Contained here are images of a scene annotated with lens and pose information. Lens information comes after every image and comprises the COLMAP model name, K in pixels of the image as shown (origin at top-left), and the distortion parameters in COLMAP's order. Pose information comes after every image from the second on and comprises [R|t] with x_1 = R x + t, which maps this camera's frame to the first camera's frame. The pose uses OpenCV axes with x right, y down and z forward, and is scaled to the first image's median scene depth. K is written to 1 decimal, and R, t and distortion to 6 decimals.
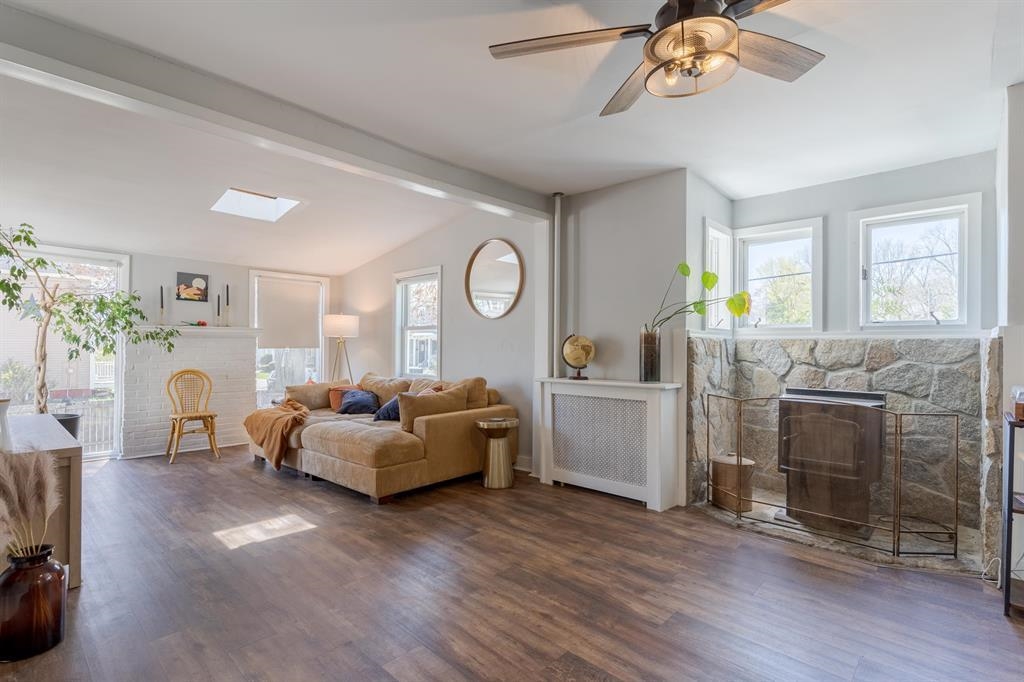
lens RADIAL K [[490.4, 0, 510.7], [0, 490.4, 349.7], [0, 0, 1]] dist [0.001677, -0.000237]
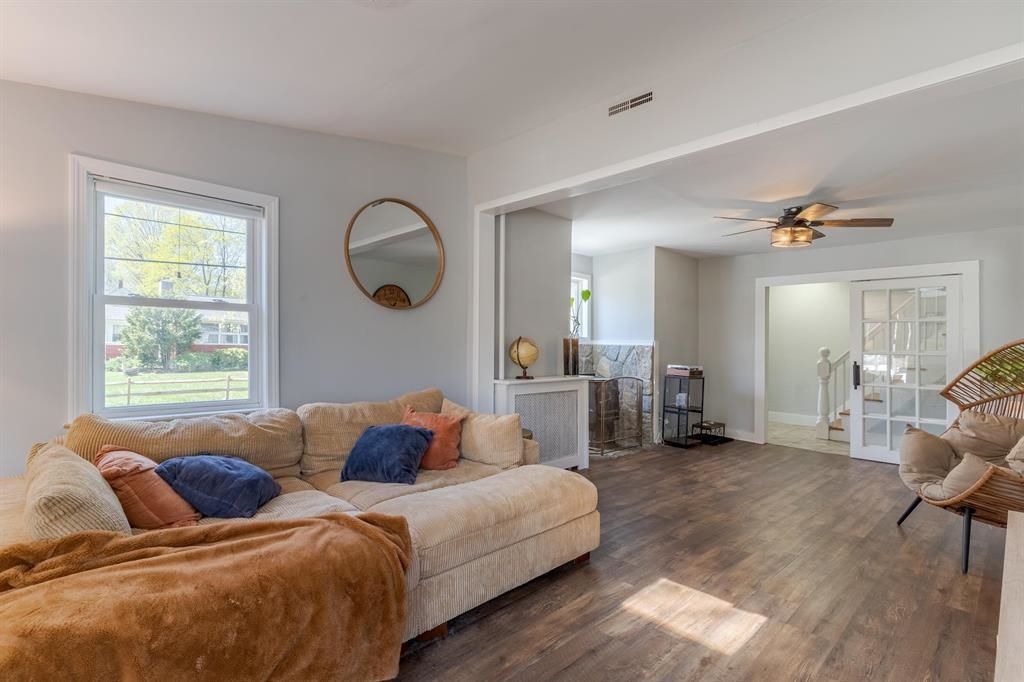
lens RADIAL K [[490.4, 0, 510.8], [0, 490.4, 341.7], [0, 0, 1]] dist [0.001677, -0.000237]
pose [[0.051333, 0.009790, 0.998634, -1.032627], [-0.011512, 0.999891, -0.009211, -0.011703], [-0.998615, -0.011023, 0.051441, 1.078564]]
